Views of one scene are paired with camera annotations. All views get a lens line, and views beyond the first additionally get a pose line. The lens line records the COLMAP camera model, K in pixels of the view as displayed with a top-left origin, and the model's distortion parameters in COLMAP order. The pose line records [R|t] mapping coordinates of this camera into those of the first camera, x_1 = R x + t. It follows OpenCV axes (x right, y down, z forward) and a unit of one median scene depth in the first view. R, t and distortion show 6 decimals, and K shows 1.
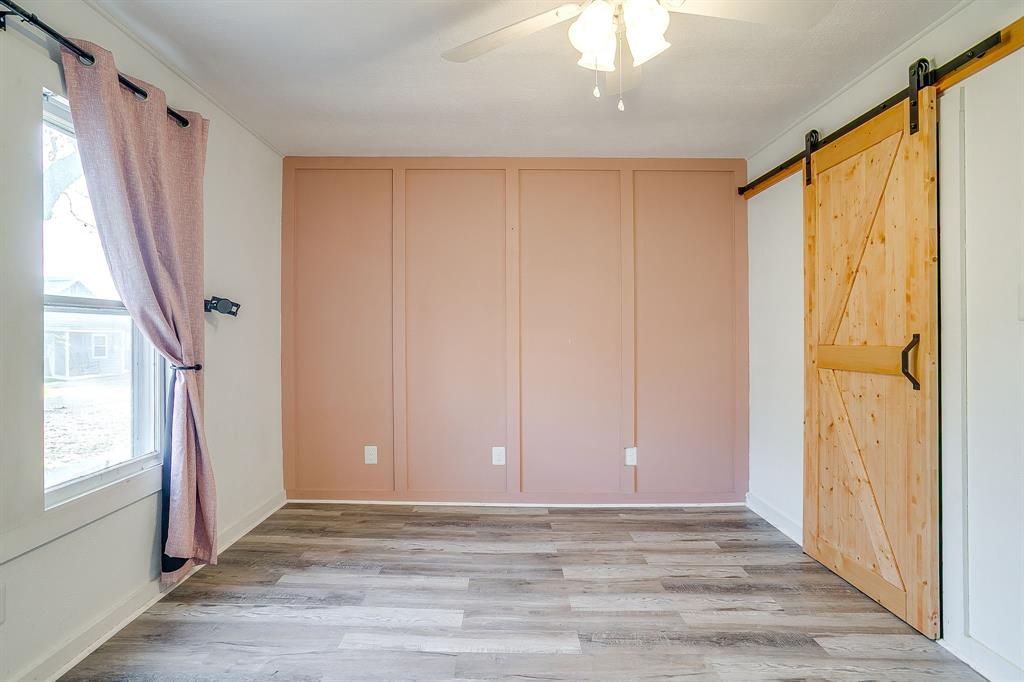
lens RADIAL K [[509.4, 0, 515.3], [0, 509.4, 333.9], [0, 0, 1]] dist [-0.060940, 0.035569]
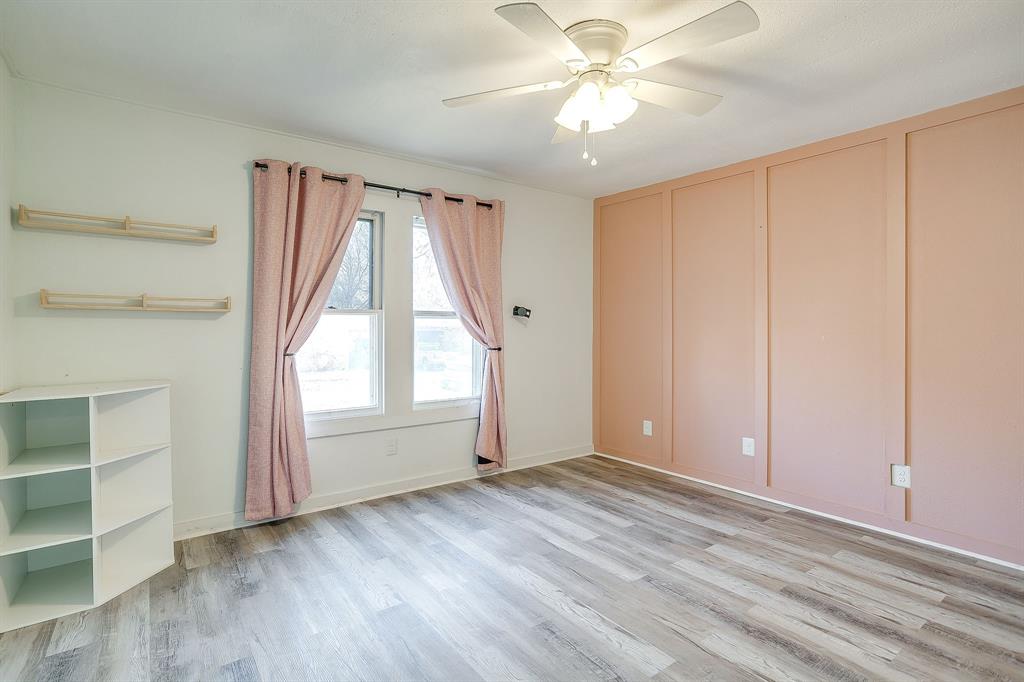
lens RADIAL K [[509.4, 0, 515.3], [0, 509.4, 333.9], [0, 0, 1]] dist [-0.060940, 0.035569]
pose [[0.610817, 0.006411, -0.791746, 0.662564], [0.001453, 0.999956, 0.009217, 0.000277], [0.791770, -0.006780, 0.610781, 0.000954]]
